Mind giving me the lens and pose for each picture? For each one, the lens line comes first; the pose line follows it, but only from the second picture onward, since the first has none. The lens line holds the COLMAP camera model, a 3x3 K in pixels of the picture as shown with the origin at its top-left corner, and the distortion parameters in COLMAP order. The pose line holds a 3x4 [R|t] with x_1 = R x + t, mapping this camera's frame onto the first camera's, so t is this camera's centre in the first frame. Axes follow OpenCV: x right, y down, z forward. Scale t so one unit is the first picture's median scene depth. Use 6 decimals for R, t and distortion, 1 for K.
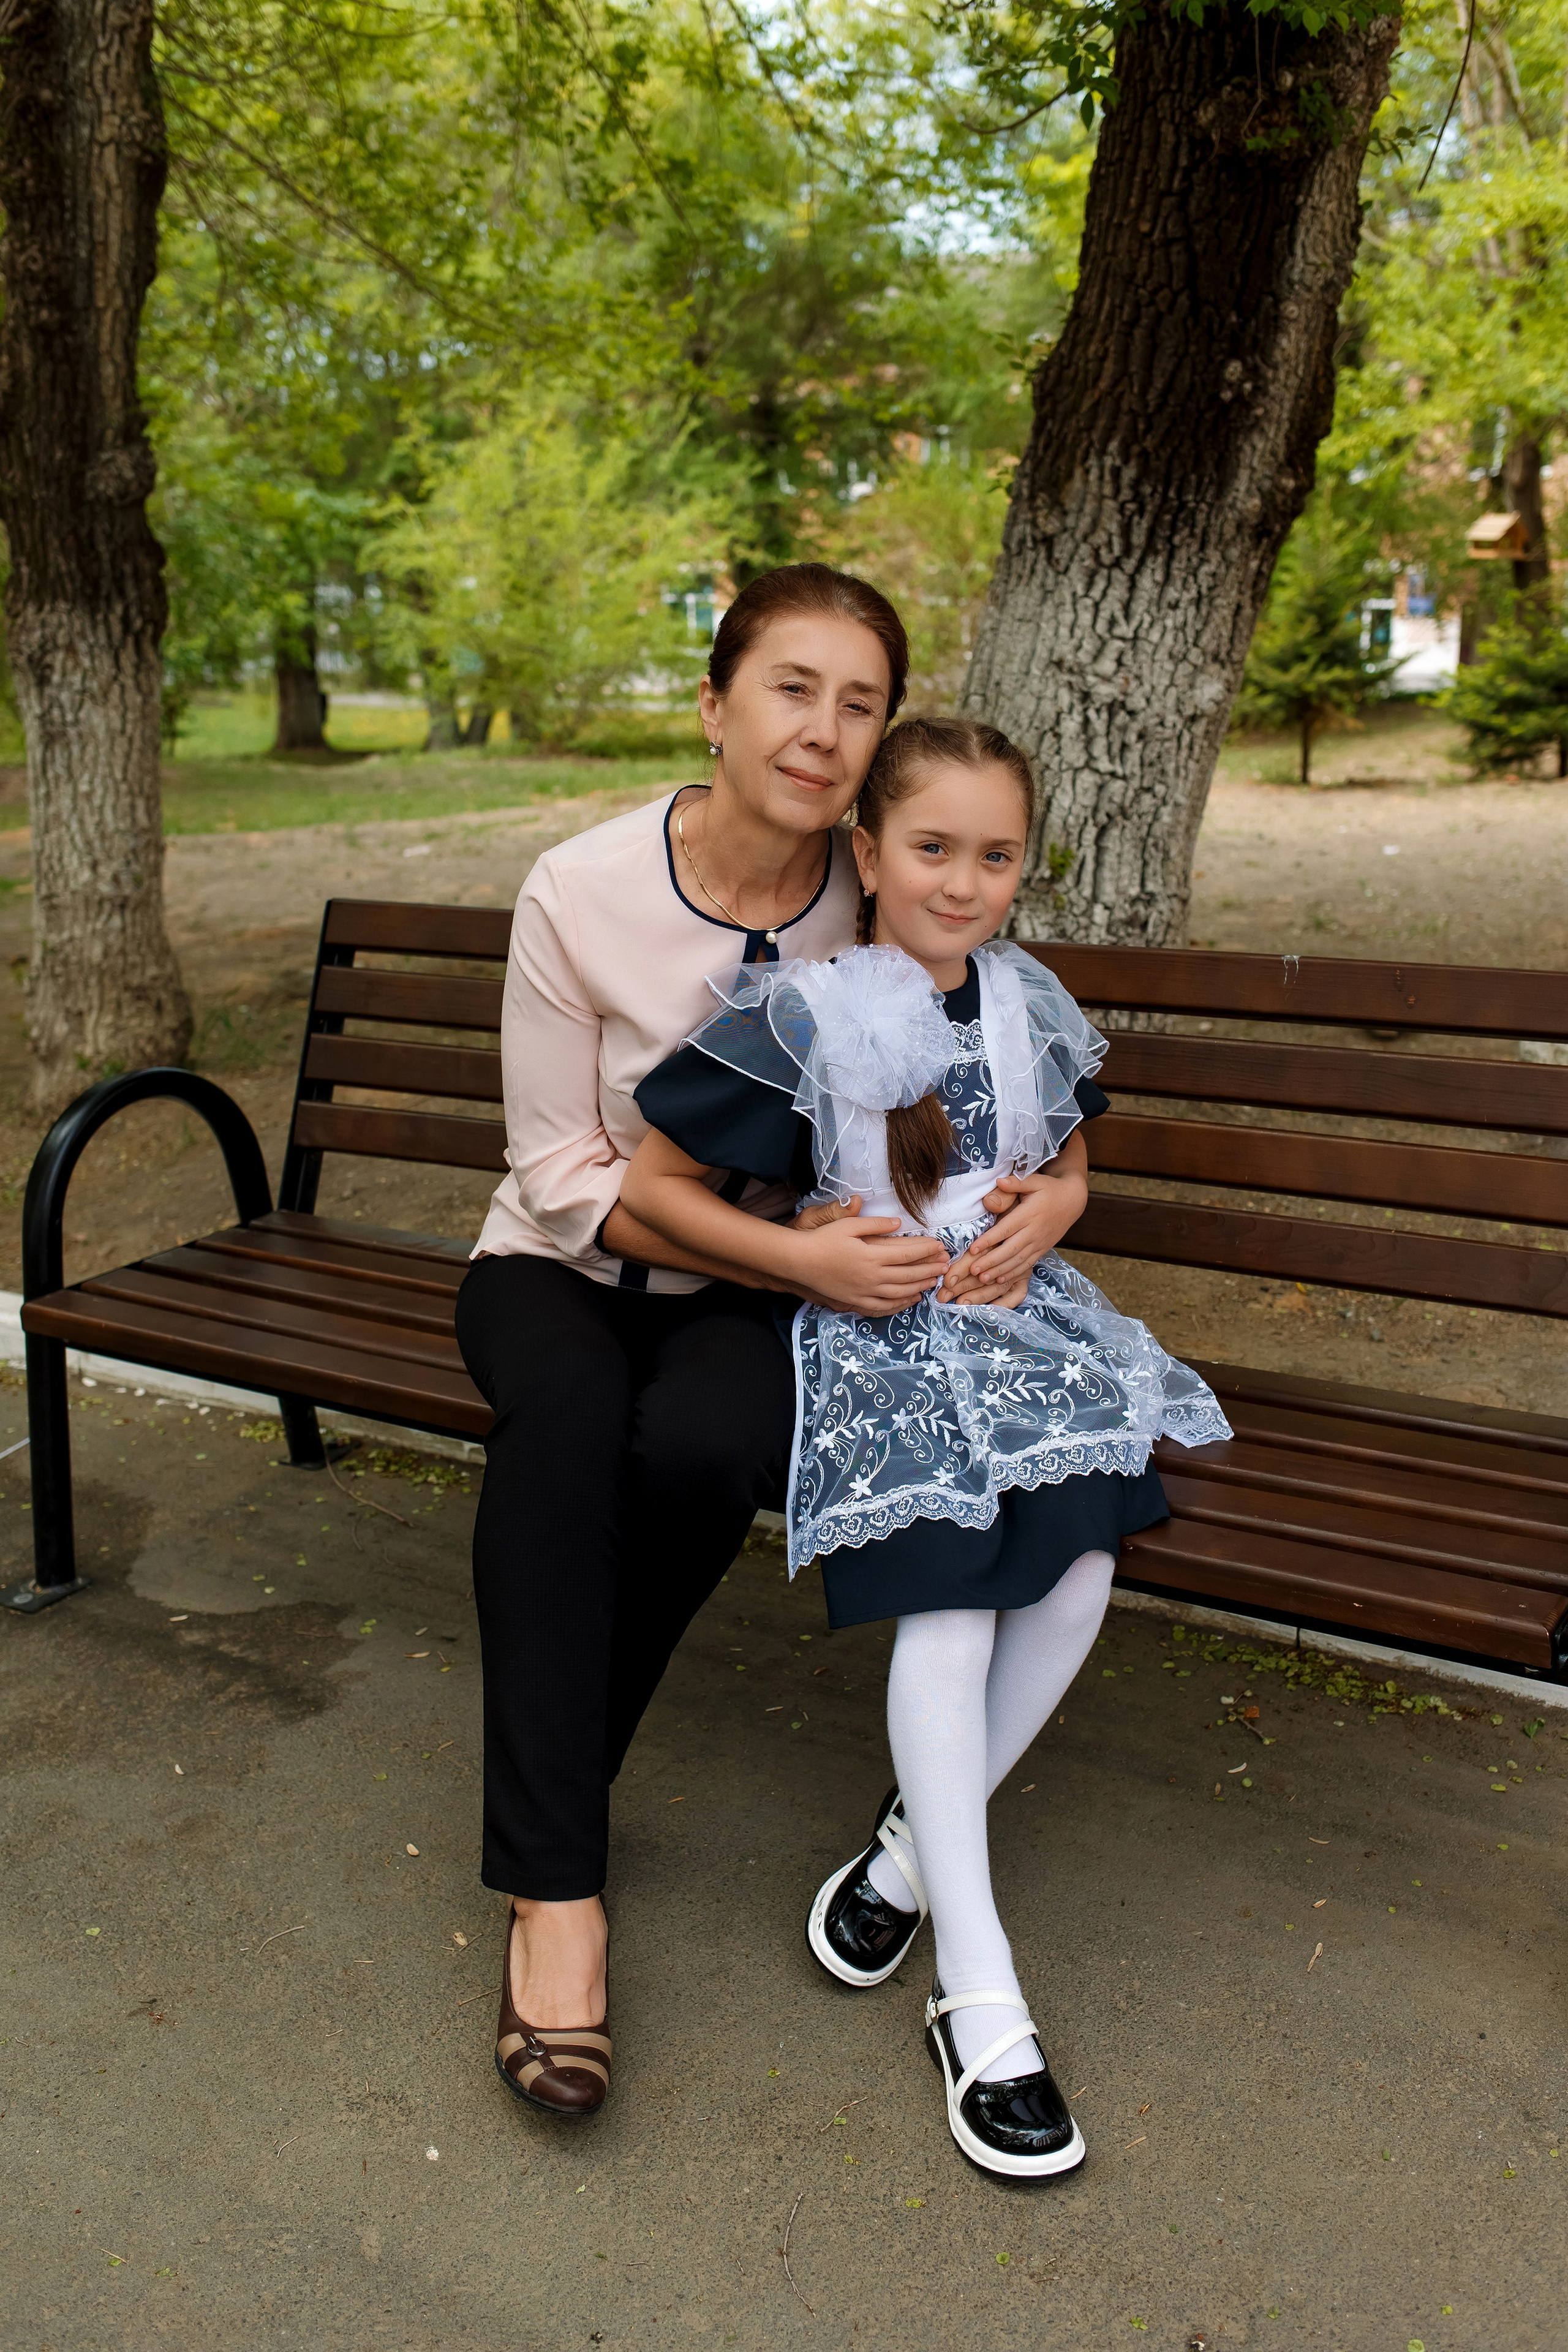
lens RADIAL K [[2176.2, 0, 787.1], [0, 2176.2, 1178.1], [0, 0, 1]] dist [-0.005678, -0.013399]
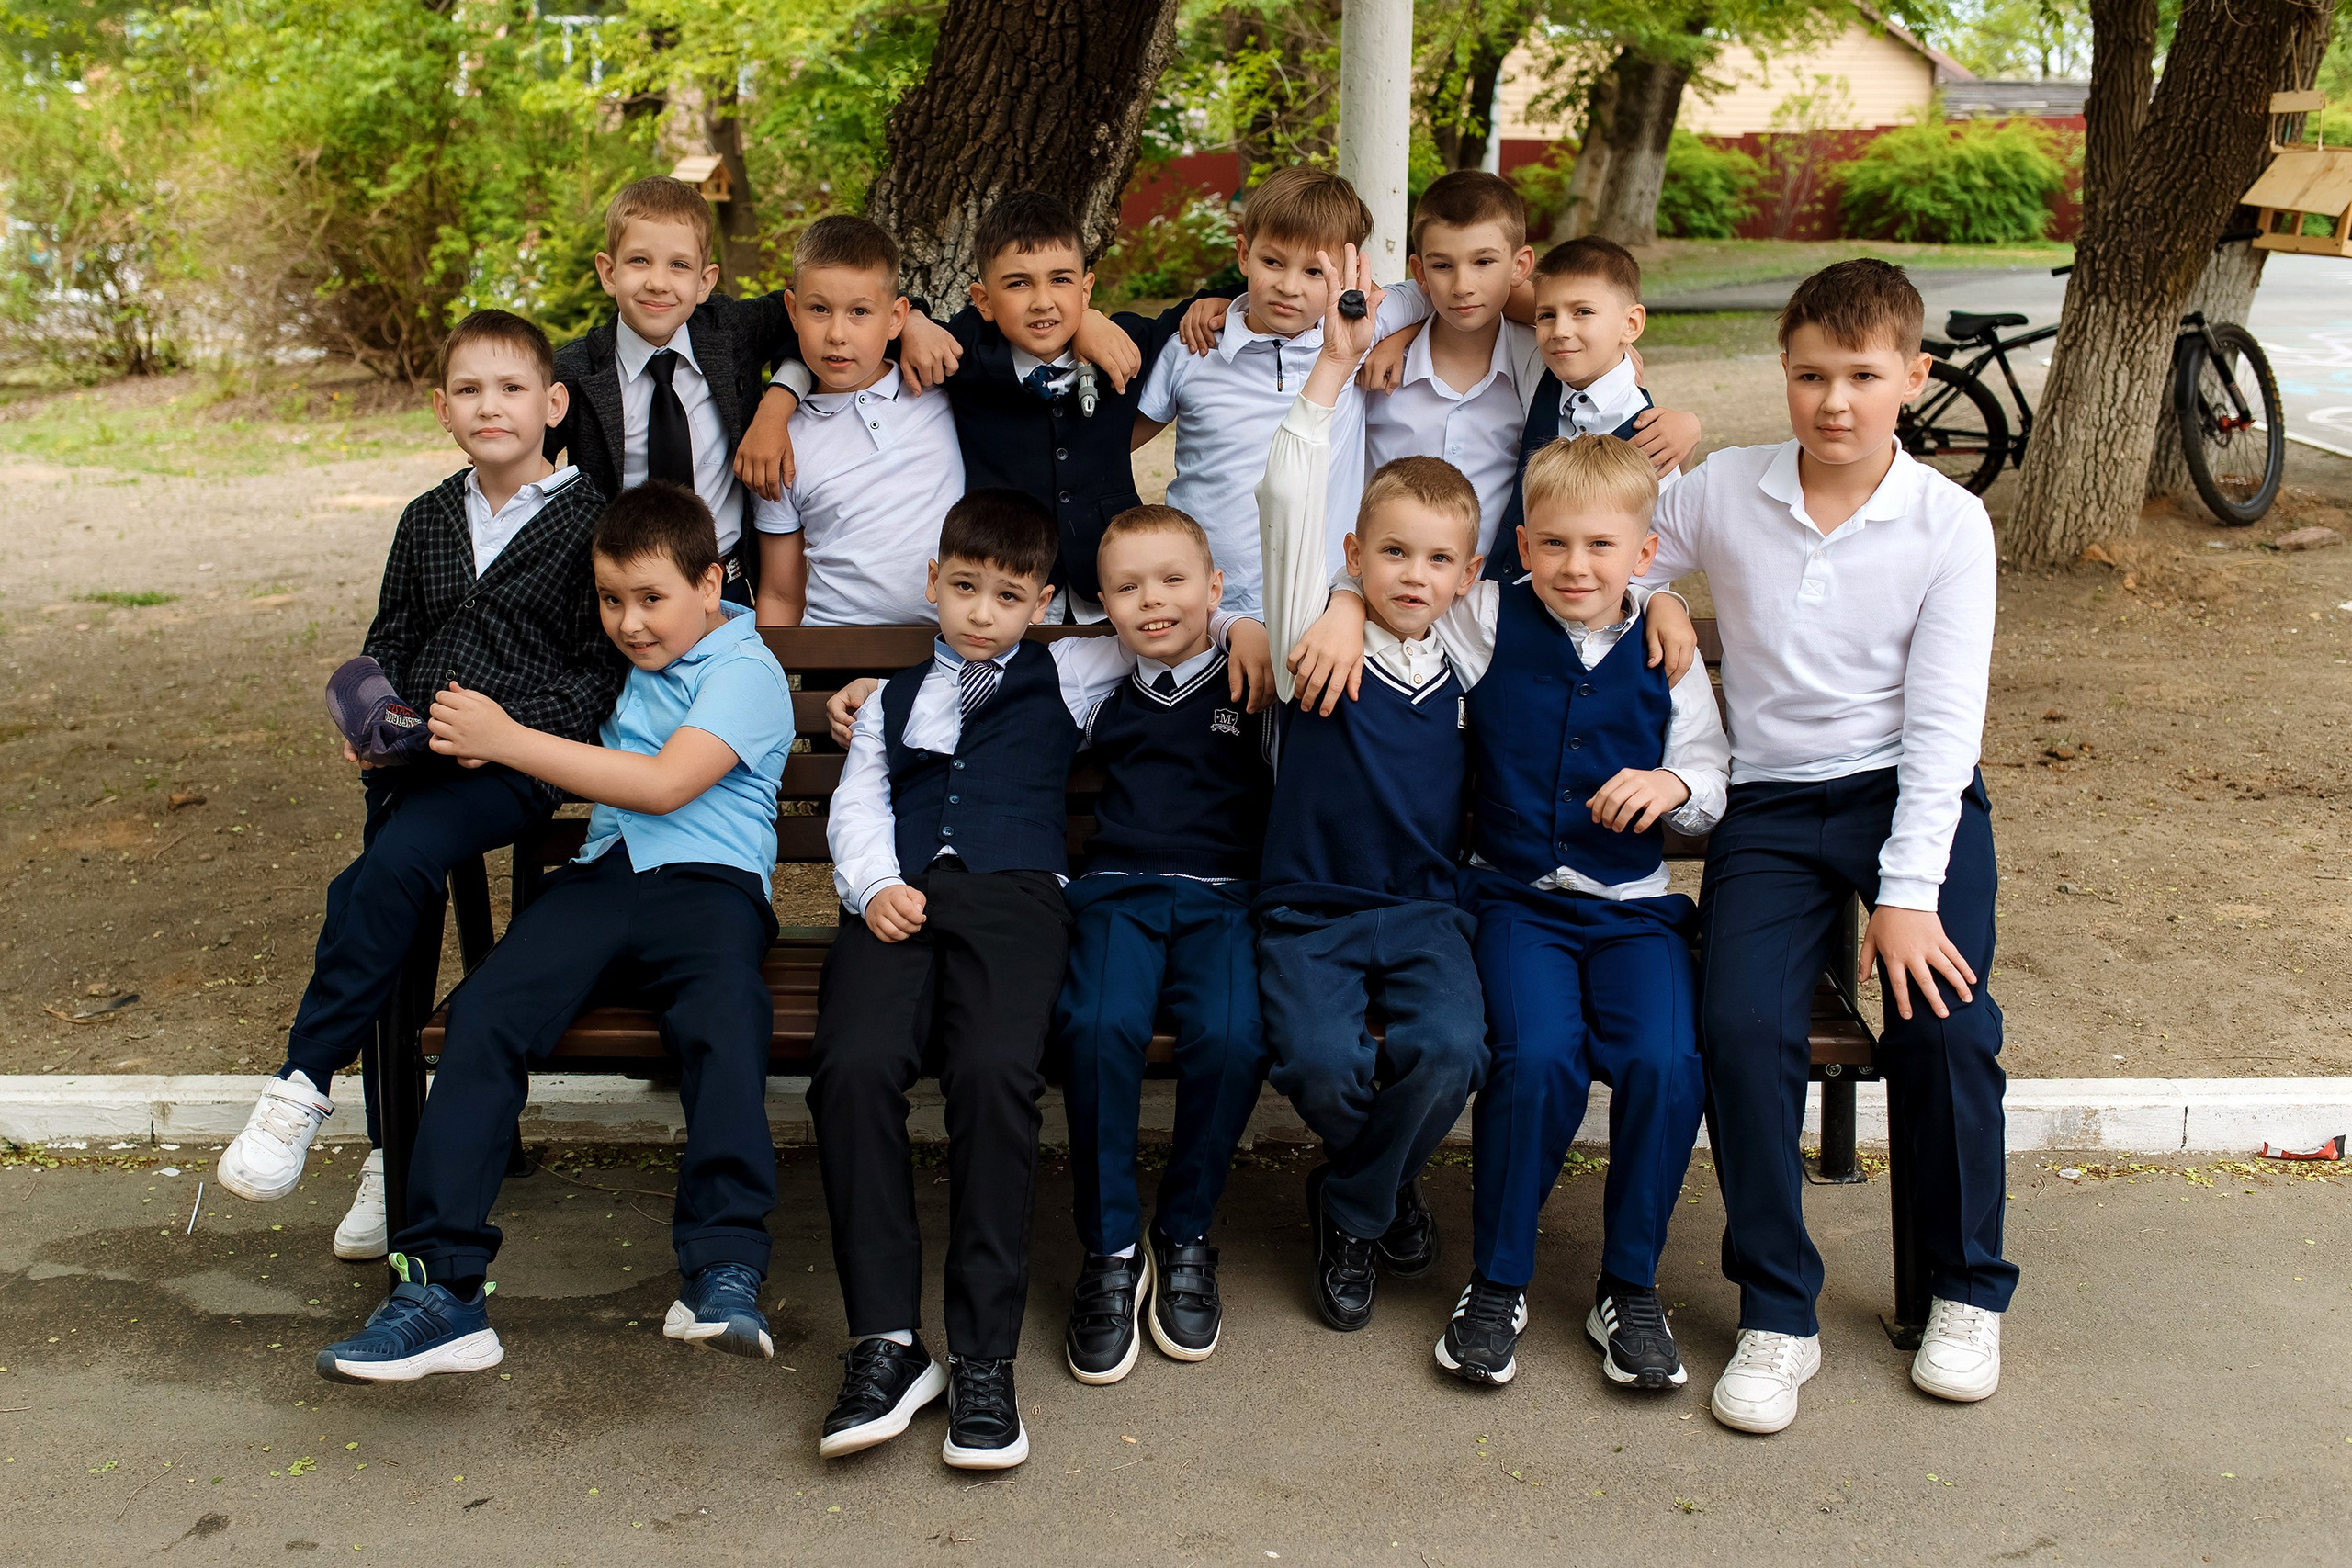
lens RADIAL K [[2459.9, 0, 1058.0], [0, 2459.9, 757.2], [0, 0, 1]] dist [0.009296, -0.018619]
pose [[0.885407, -0.088356, 0.456342, -0.421443], [0.110648, 0.993609, -0.022302, -0.008103], [-0.451455, 0.070240, 0.889525, -0.138644]]
